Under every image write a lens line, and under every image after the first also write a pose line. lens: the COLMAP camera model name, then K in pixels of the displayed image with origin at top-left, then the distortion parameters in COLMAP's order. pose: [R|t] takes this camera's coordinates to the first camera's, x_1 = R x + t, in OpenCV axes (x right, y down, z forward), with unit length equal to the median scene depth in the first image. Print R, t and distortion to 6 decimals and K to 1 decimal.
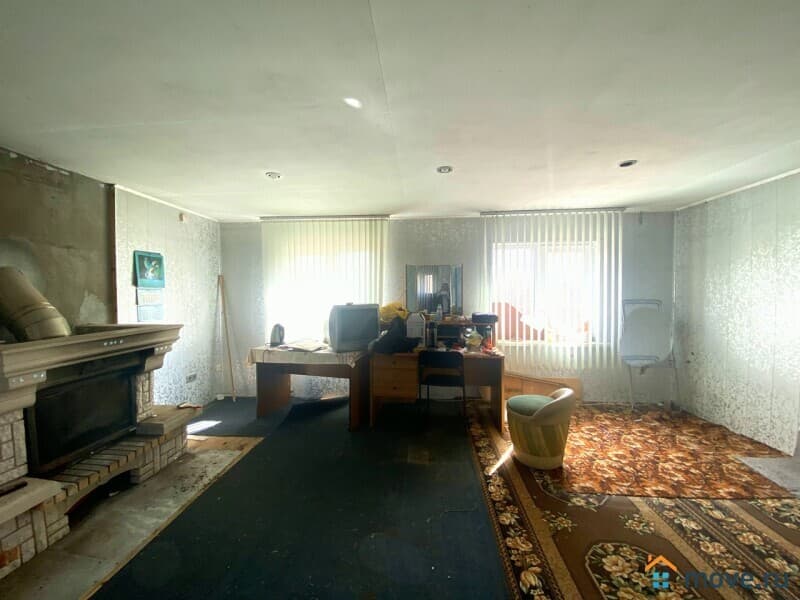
lens RADIAL K [[323.2, 0, 399.9], [0, 323.2, 298.5], [0, 0, 1]] dist [0.022755, -0.021982]
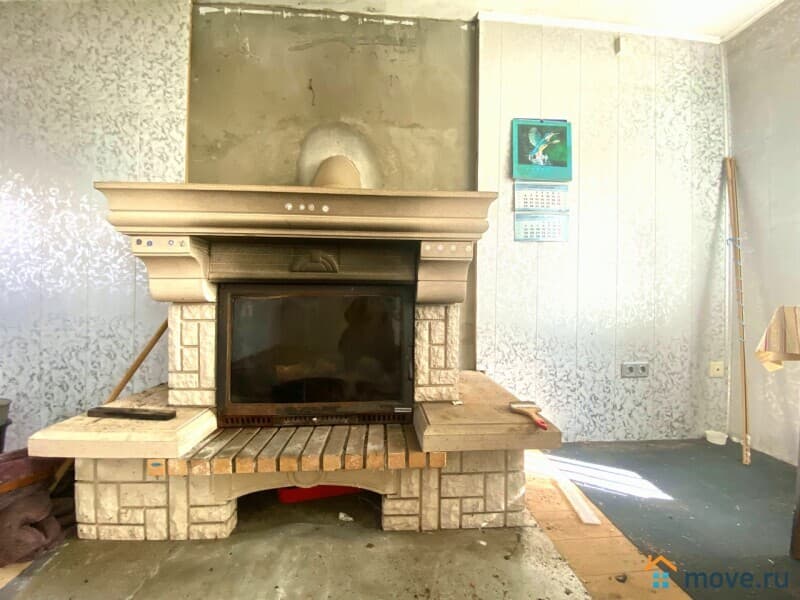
lens RADIAL K [[323.2, 0, 399.9], [0, 323.2, 298.5], [0, 0, 1]] dist [0.022755, -0.021982]
pose [[0.132875, 0.006181, -0.991114, -0.301914], [-0.027094, 0.999630, 0.002602, 0.209737], [0.990762, 0.026507, 0.132993, 0.844358]]
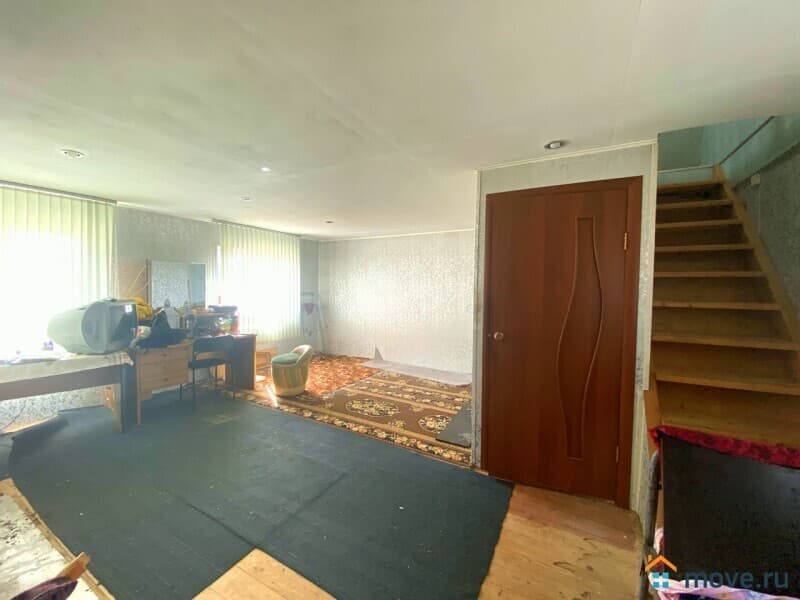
lens RADIAL K [[321.1, 0, 404.8], [0, 321.1, 298.0], [0, 0, 1]] dist [0.001587, -0.012647]
pose [[0.392479, -0.022322, 0.919490, -0.812998], [0.004273, 0.999739, 0.022446, -0.005121], [-0.919751, -0.004880, 0.392472, -0.143795]]
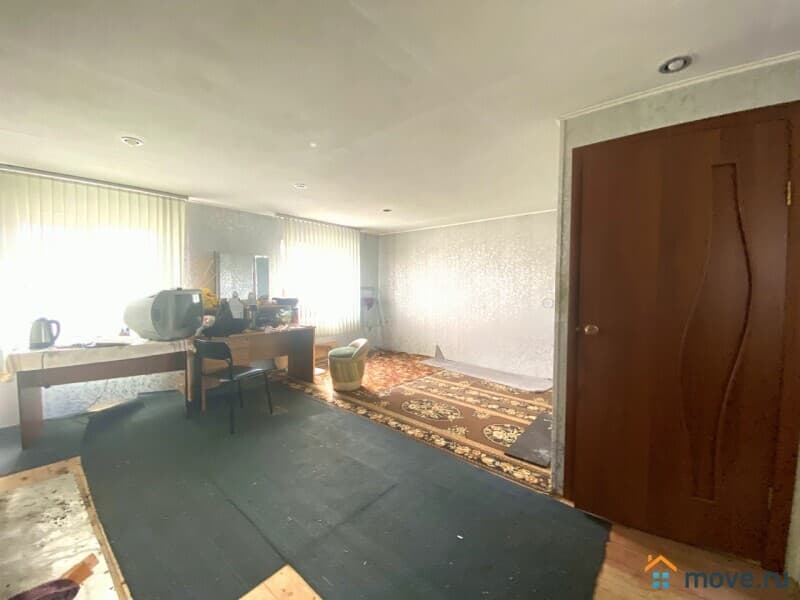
lens RADIAL K [[323.2, 0, 399.9], [0, 323.2, 298.5], [0, 0, 1]] dist [0.022755, -0.021982]
pose [[0.579824, -0.024685, 0.814368, -0.688345], [0.008360, 0.999669, 0.024349, 0.035184], [-0.814699, -0.007310, 0.579838, -0.102962]]
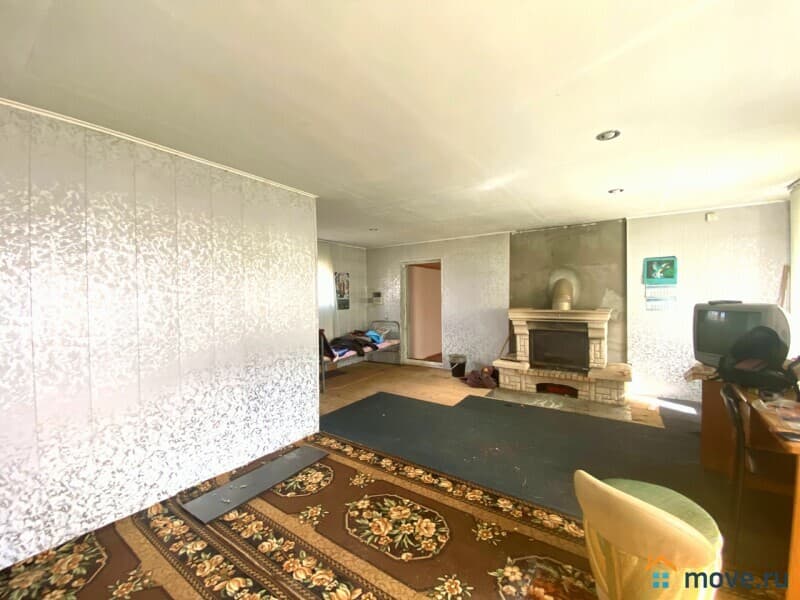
lens RADIAL K [[323.2, 0, 399.9], [0, 323.2, 298.5], [0, 0, 1]] dist [0.022755, -0.021982]
pose [[-0.500730, 0.024126, -0.865267, 1.053514], [-0.002011, 0.999576, 0.029035, -0.017322], [0.865601, 0.016278, -0.500469, 0.919502]]
